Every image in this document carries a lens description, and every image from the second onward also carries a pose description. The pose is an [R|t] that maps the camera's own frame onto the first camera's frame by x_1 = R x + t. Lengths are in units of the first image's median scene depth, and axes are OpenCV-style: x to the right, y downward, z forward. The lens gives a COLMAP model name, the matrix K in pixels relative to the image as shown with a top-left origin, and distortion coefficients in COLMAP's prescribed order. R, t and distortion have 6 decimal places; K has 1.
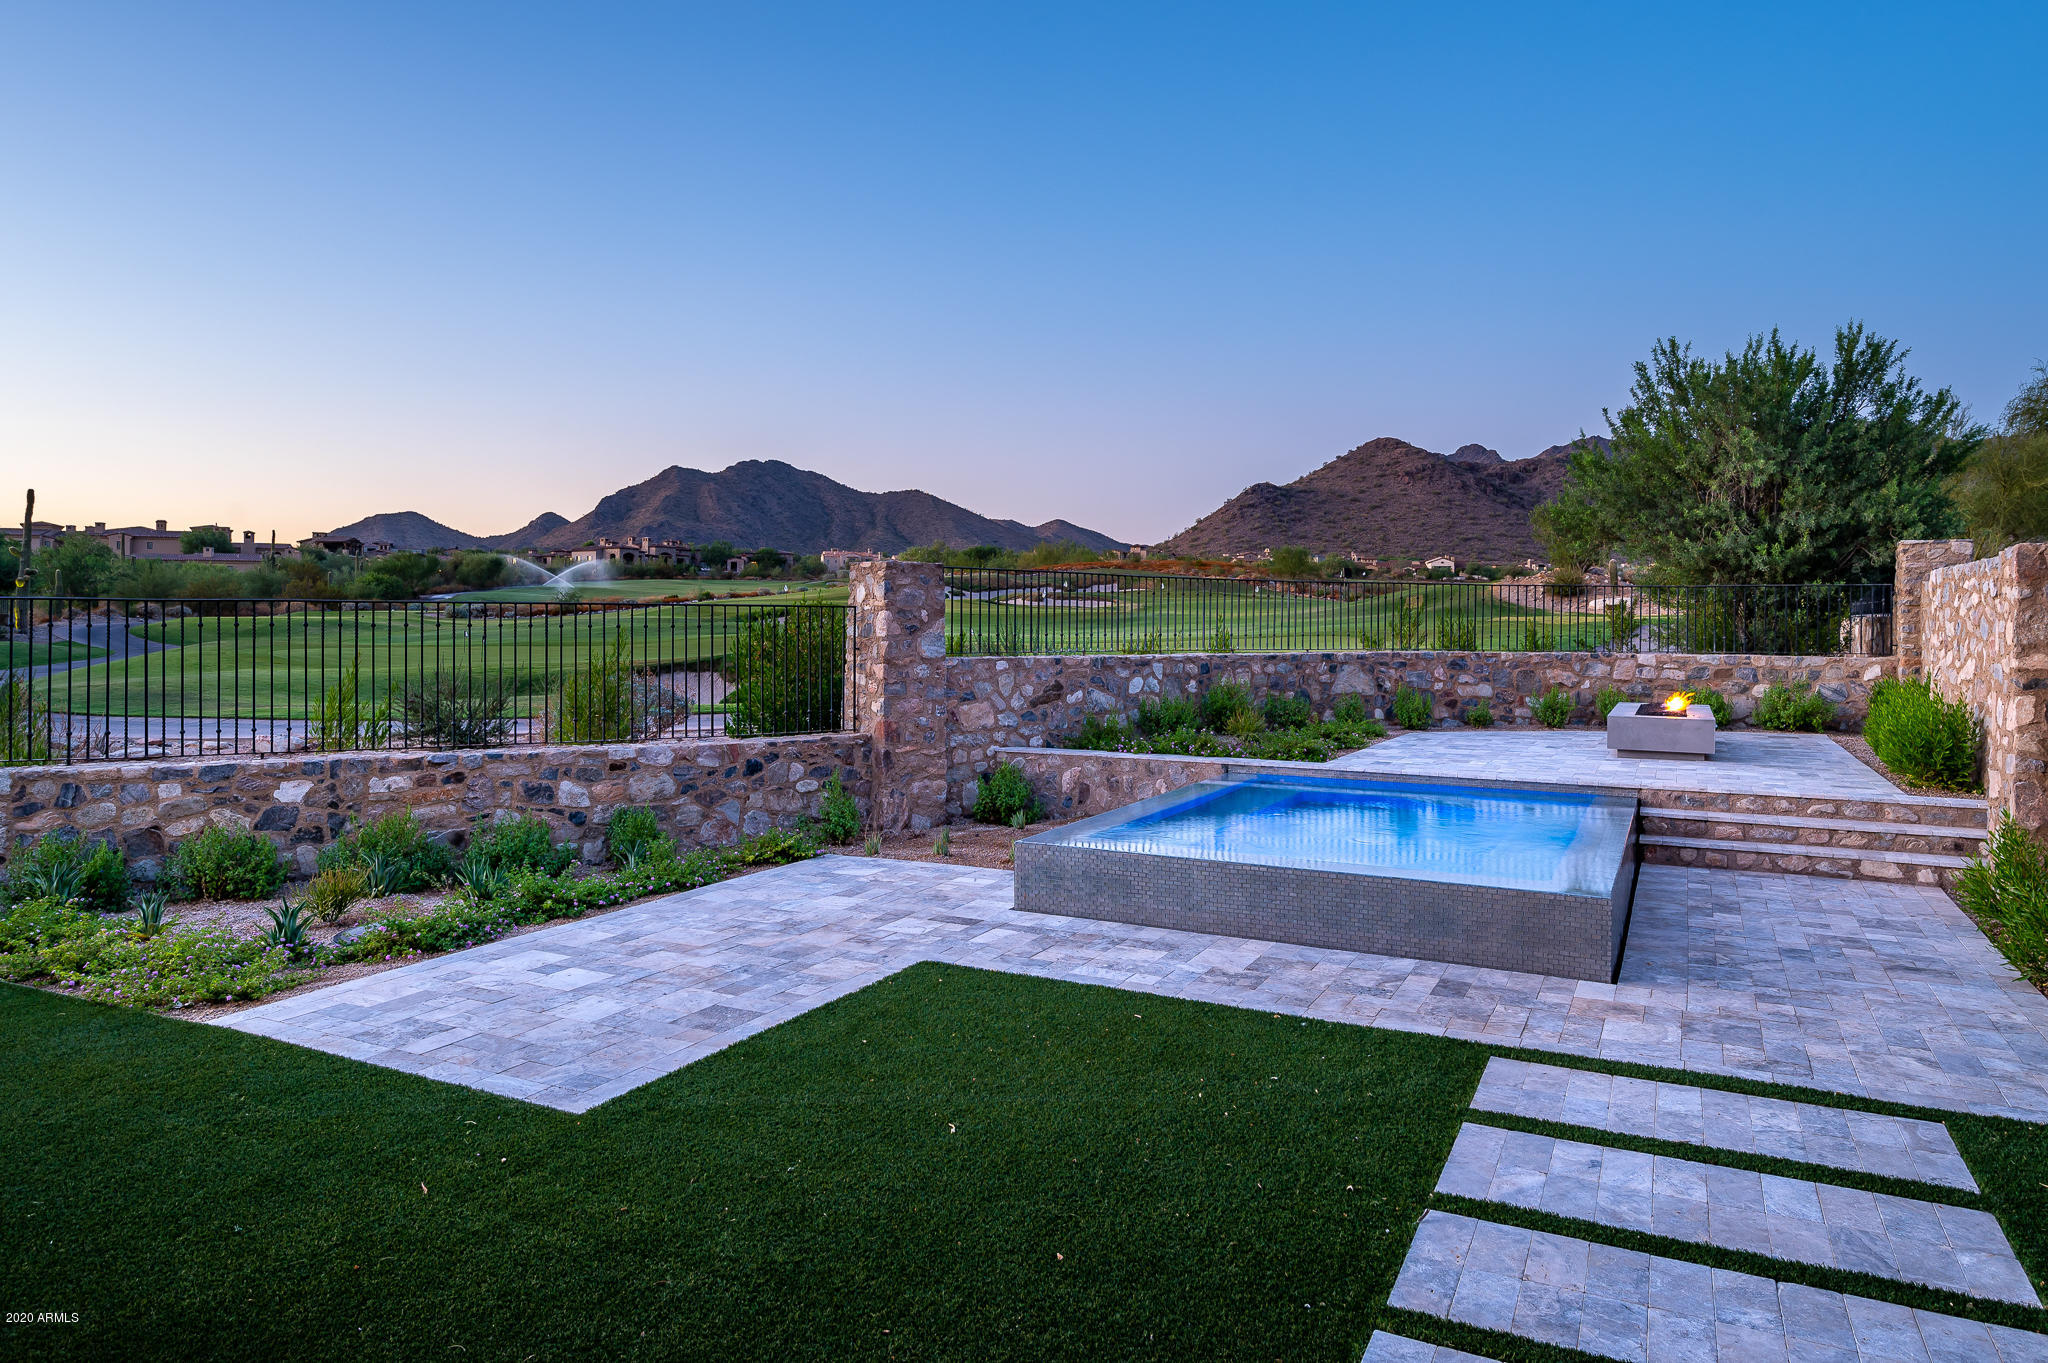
lens RADIAL K [[1258.3, 0, 1044.7], [0, 1258.3, 622.1], [0, 0, 1]] dist [0.002052, -0.001367]
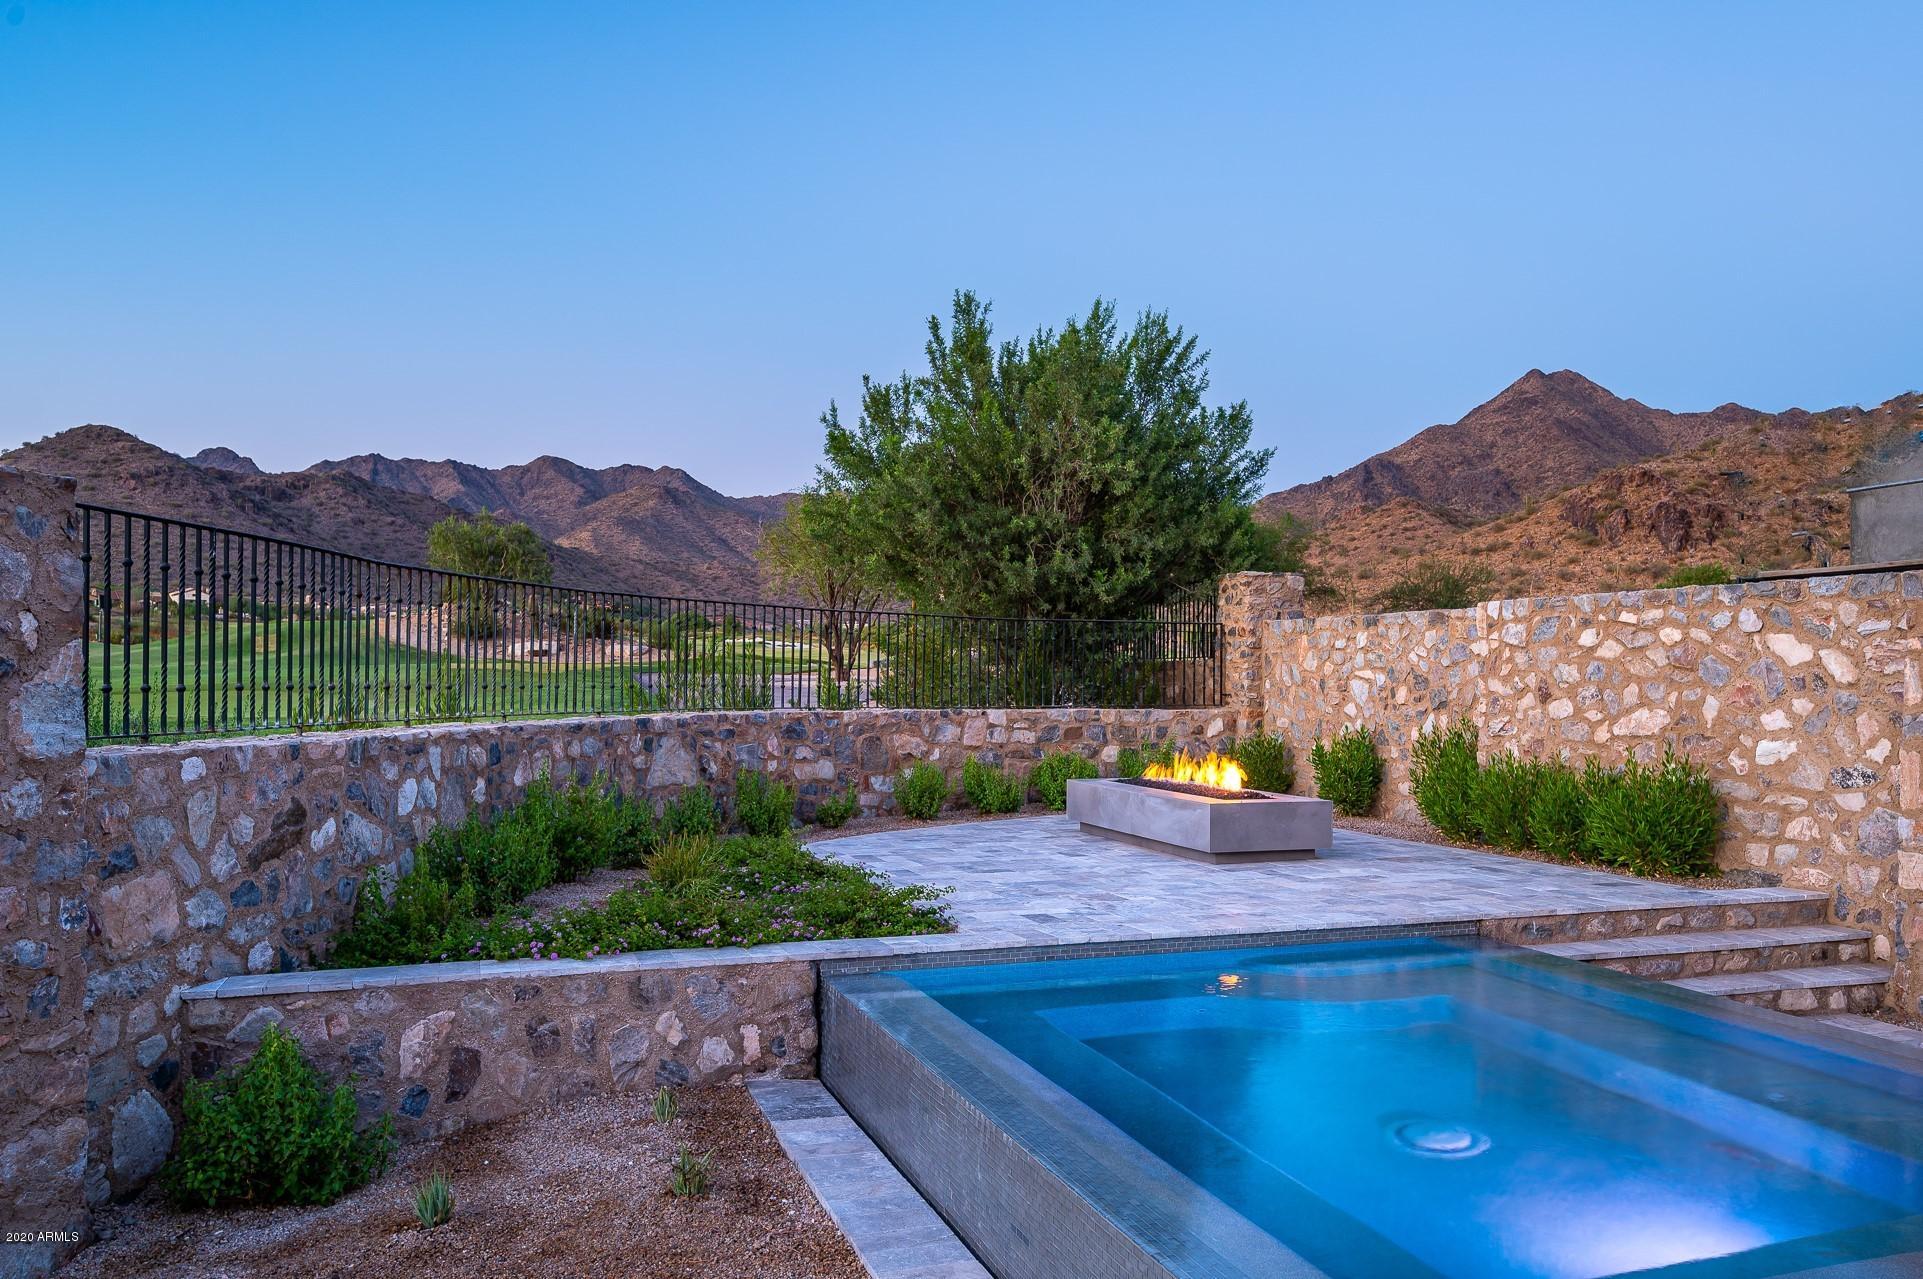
lens RADIAL K [[1485.4, 0, 1011.4], [0, 1485.4, 681.2], [0, 0, 1]] dist [0.001255, -0.003144]
pose [[0.683986, -0.002889, 0.729489, -0.152872], [-0.001157, 0.999987, 0.005044, 0.004473], [-0.729494, -0.004294, 0.683974, 0.412911]]
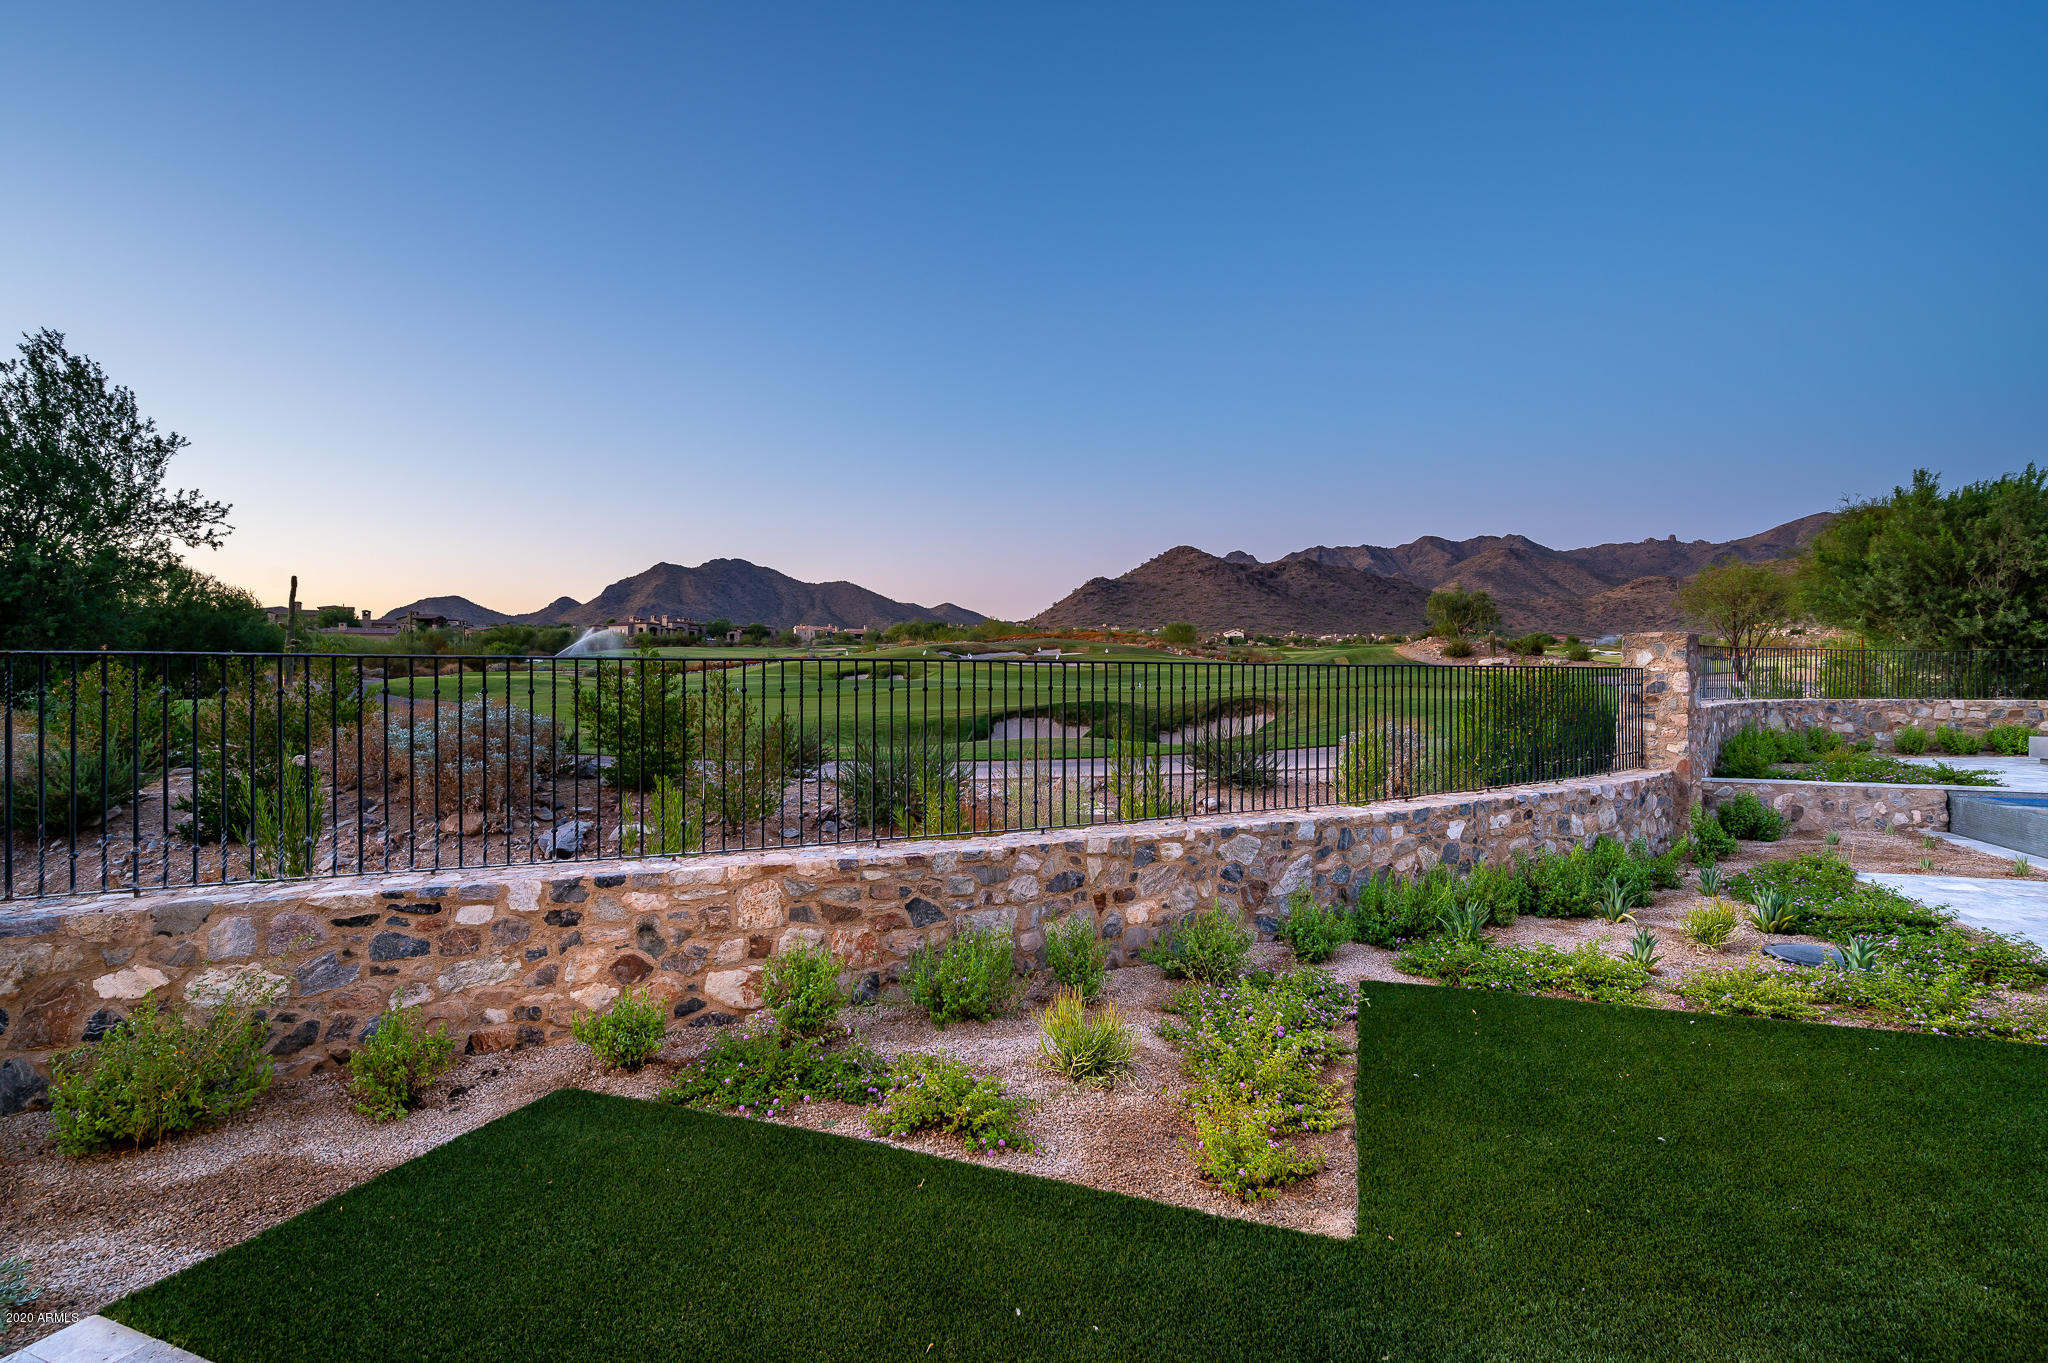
lens RADIAL K [[903.9, 0, 1024.0], [0, 903.9, 681.5], [0, 0, 1]] dist [0.003148, 0.000243]
pose [[0.995336, -0.006180, 0.096271, -0.642600], [0.005662, 0.999968, 0.005649, -0.006049], [-0.096303, -0.005078, 0.995339, 0.122156]]
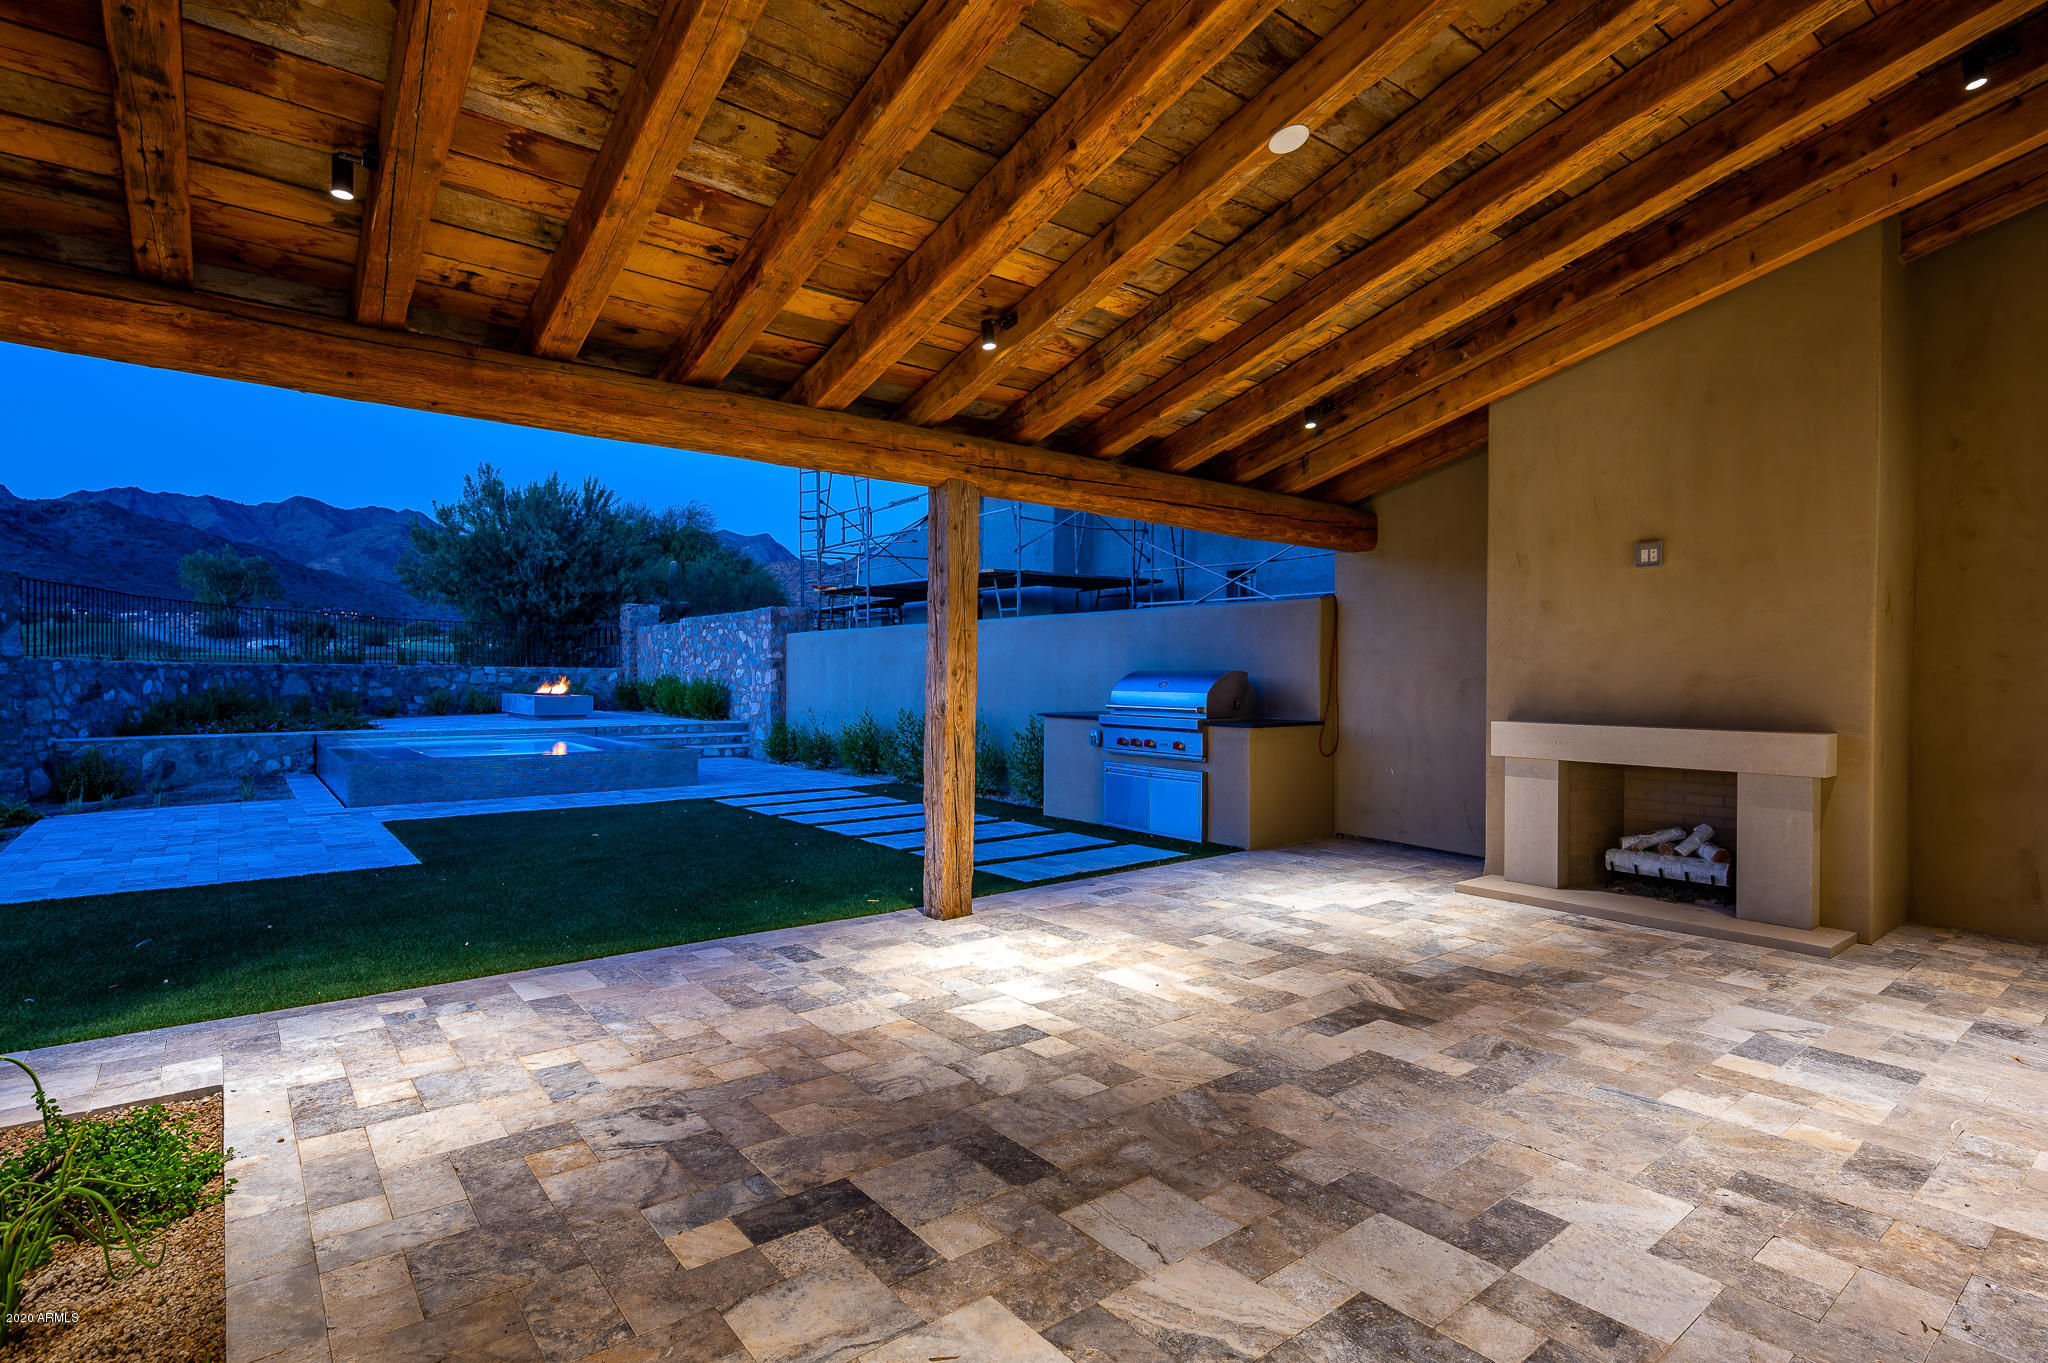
lens RADIAL K [[1005.3, 0, 1024.0], [0, 1005.3, 681.5], [0, 0, 1]] dist [-0.007413, 0.000953]
pose [[0.417697, -0.009681, 0.908535, -0.386635], [-0.001555, 0.999934, 0.011370, 0.029410], [-0.908585, -0.006162, 0.417654, -0.124411]]
